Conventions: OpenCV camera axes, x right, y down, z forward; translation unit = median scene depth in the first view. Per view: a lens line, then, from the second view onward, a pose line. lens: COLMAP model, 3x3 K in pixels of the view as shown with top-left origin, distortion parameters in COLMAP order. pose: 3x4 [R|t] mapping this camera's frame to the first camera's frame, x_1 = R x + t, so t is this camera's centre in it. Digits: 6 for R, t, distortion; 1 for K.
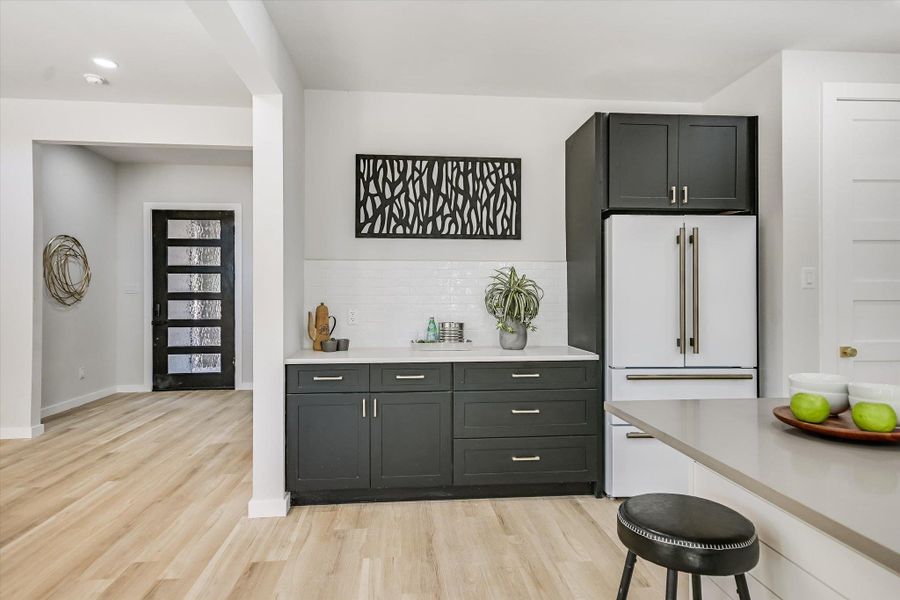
lens RADIAL K [[528.4, 0, 450.9], [0, 528.4, 293.3], [0, 0, 1]] dist [0.017777, 0.002492]
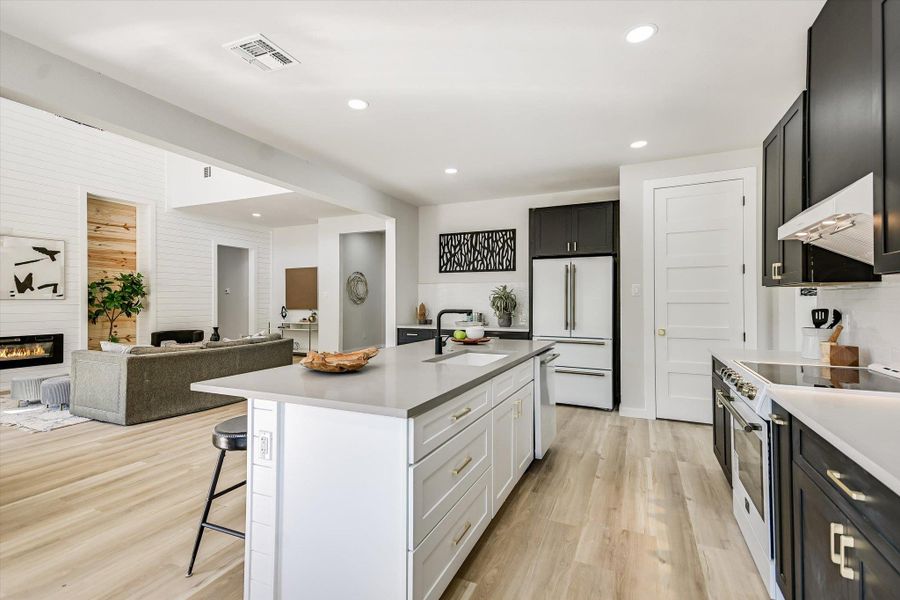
lens RADIAL K [[416.1, 0, 450.2], [0, 416.1, 299.9], [0, 0, 1]] dist [0.012825, -0.000255]
pose [[0.870548, 0.001032, -0.492082, 0.684412], [0.001223, 0.999990, 0.004261, -0.002501], [0.492081, -0.004311, 0.870539, -0.448582]]
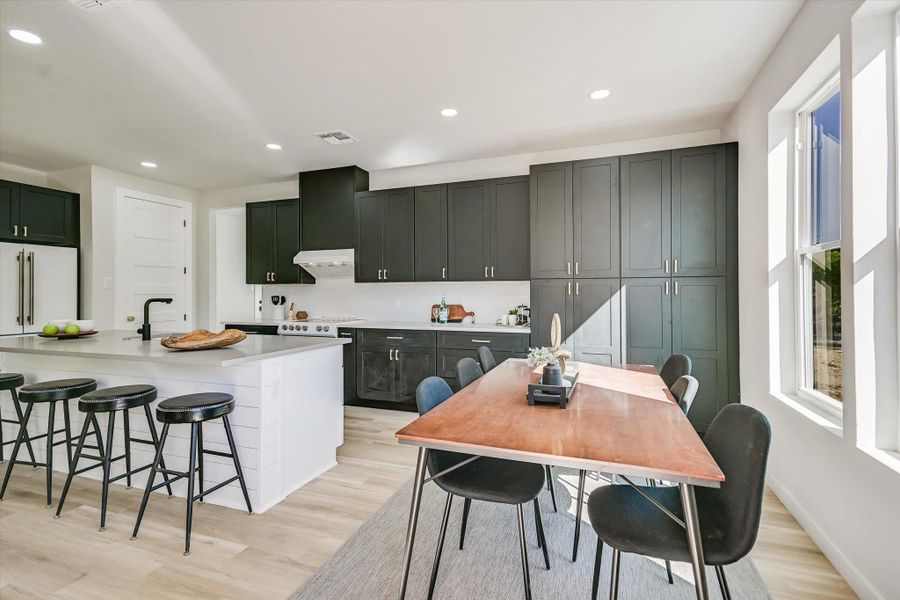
lens RADIAL K [[416.1, 0, 455.6], [0, 416.1, 290.6], [0, 0, 1]] dist [0.012825, -0.000255]
pose [[0.422679, 0.007143, 0.906251, -0.167287], [-0.002106, 0.999974, -0.006900, 0.006704], [-0.906277, 0.001008, 0.422683, -0.698130]]
